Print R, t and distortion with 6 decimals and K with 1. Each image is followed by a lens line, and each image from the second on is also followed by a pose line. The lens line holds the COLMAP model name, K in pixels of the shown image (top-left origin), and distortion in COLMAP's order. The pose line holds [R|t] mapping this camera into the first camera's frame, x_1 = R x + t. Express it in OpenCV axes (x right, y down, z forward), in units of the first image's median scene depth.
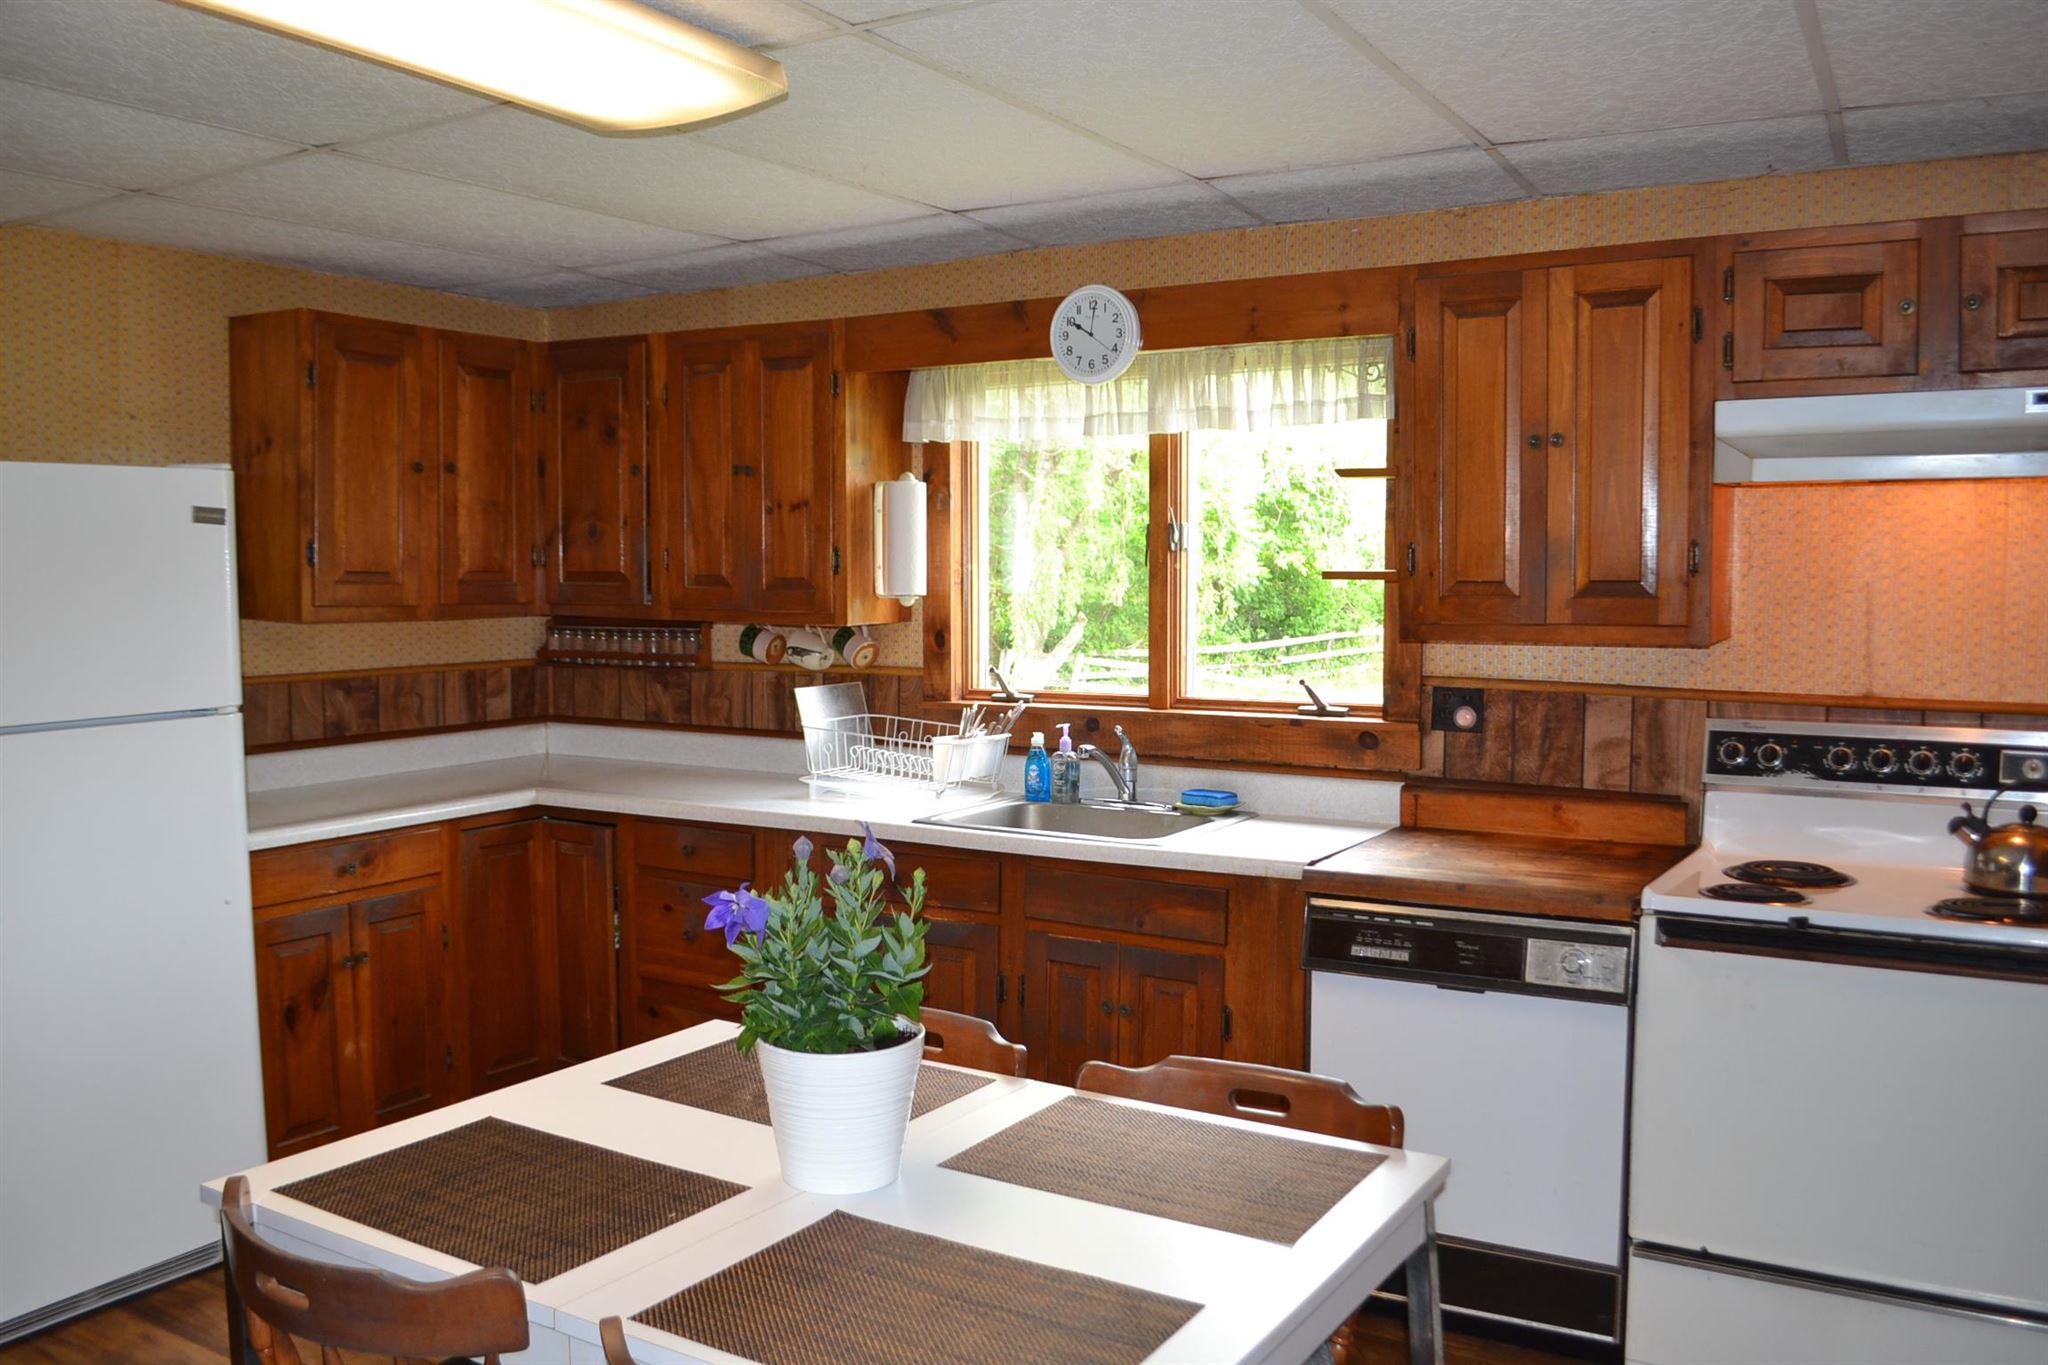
lens RADIAL K [[1675.2, 0, 1024.0], [0, 1675.2, 682.5], [0, 0, 1]] dist [-0.070972, -0.002642]
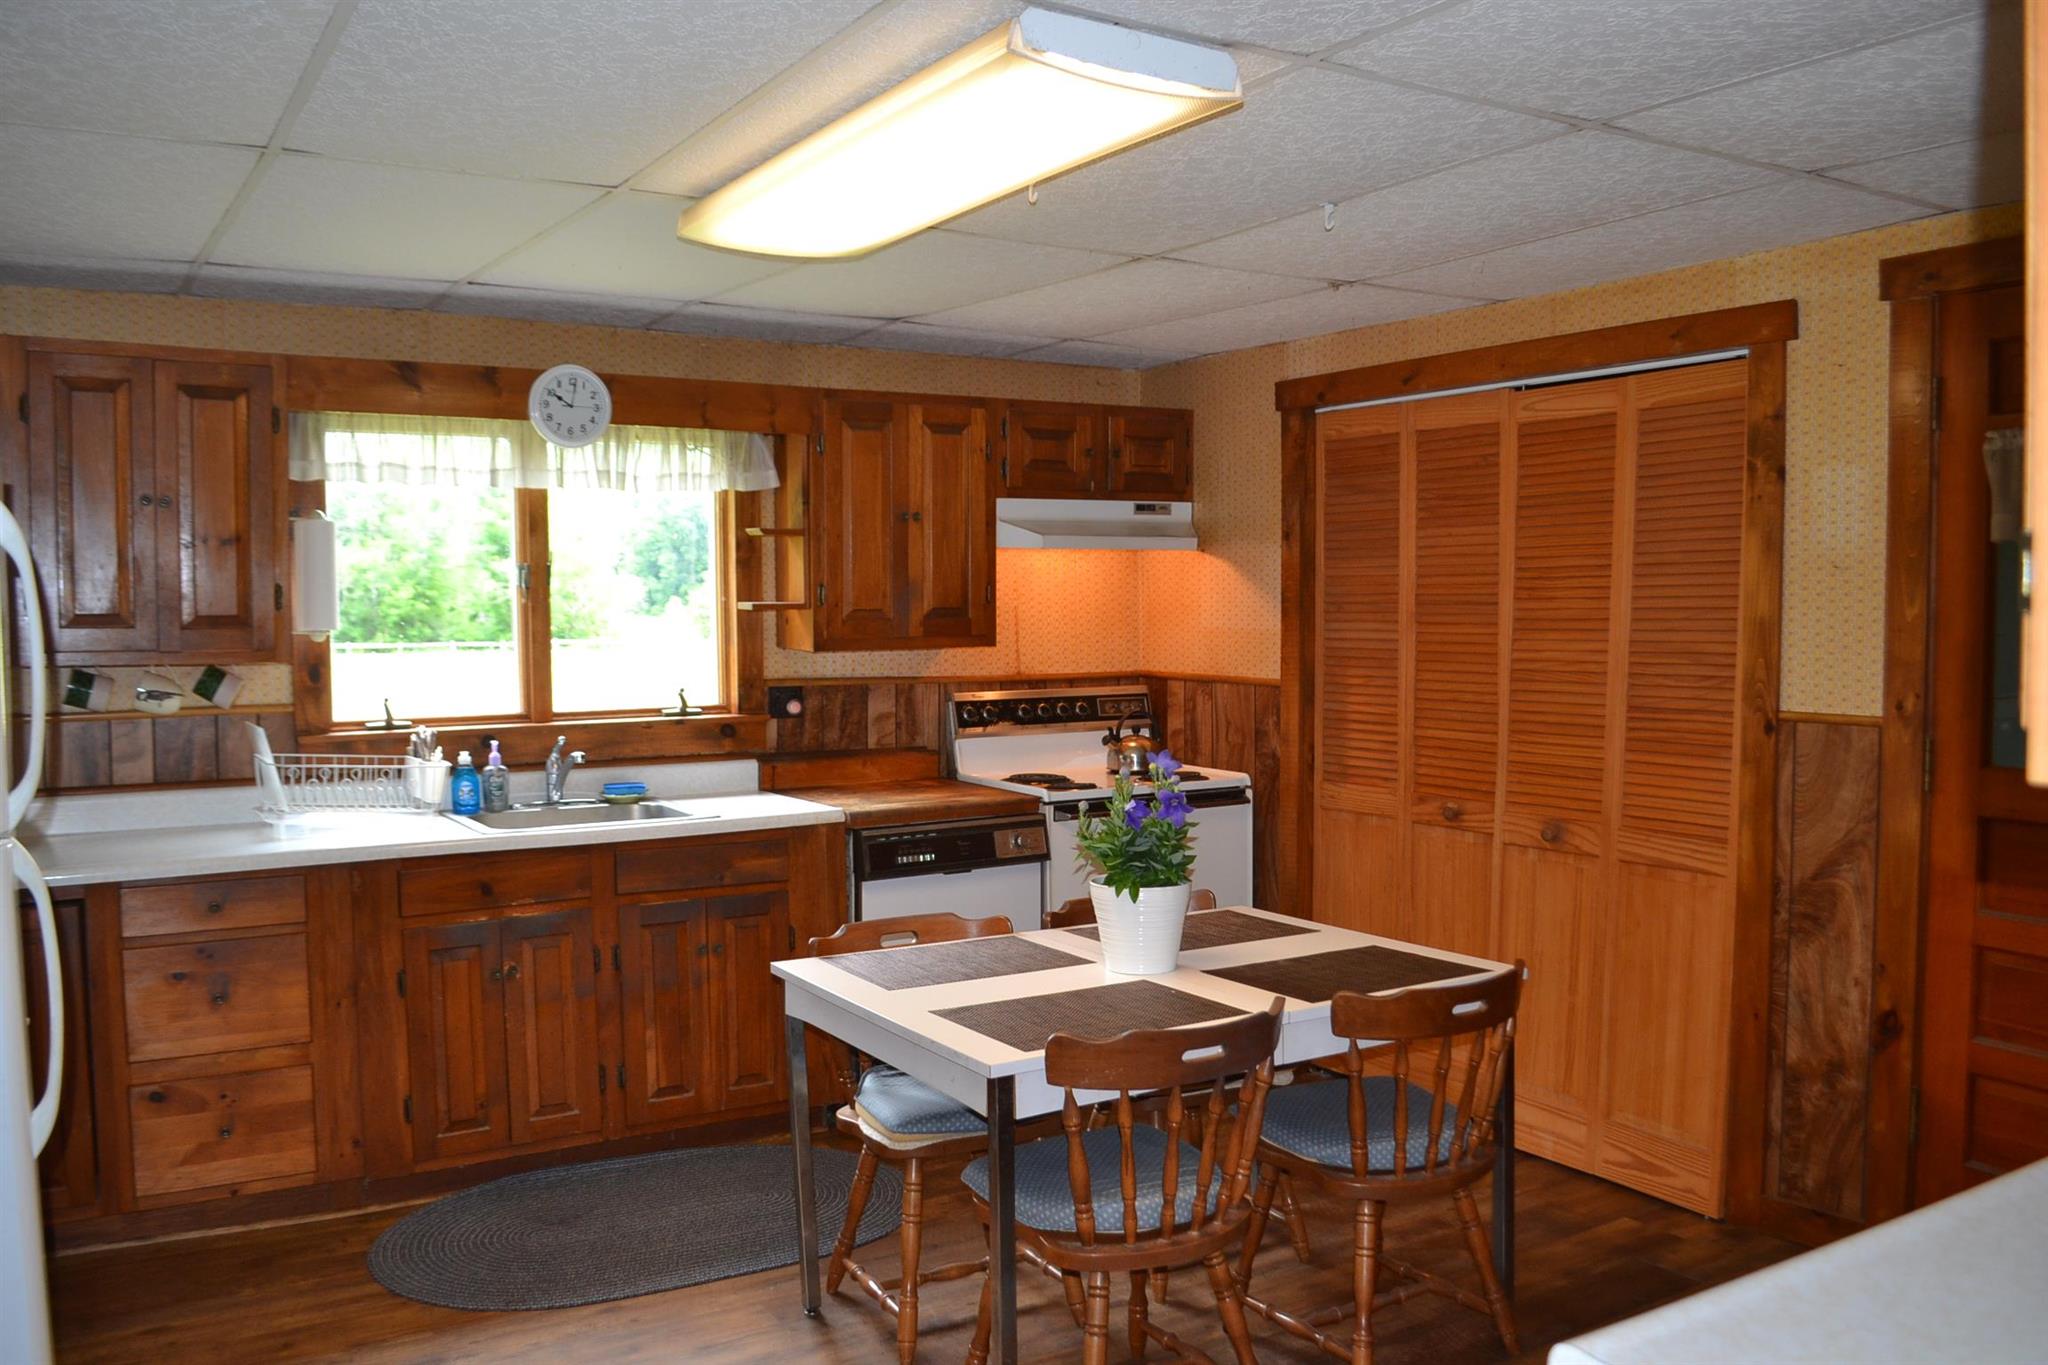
lens RADIAL K [[1700.5, 0, 1024.0], [0, 1700.5, 682.5], [0, 0, 1]] dist [-0.002229, -0.005251]
pose [[0.461950, -0.049302, 0.885535, -0.919738], [0.064568, 0.997674, 0.021863, -0.018714], [-0.884553, 0.047078, 0.464059, 0.169140]]
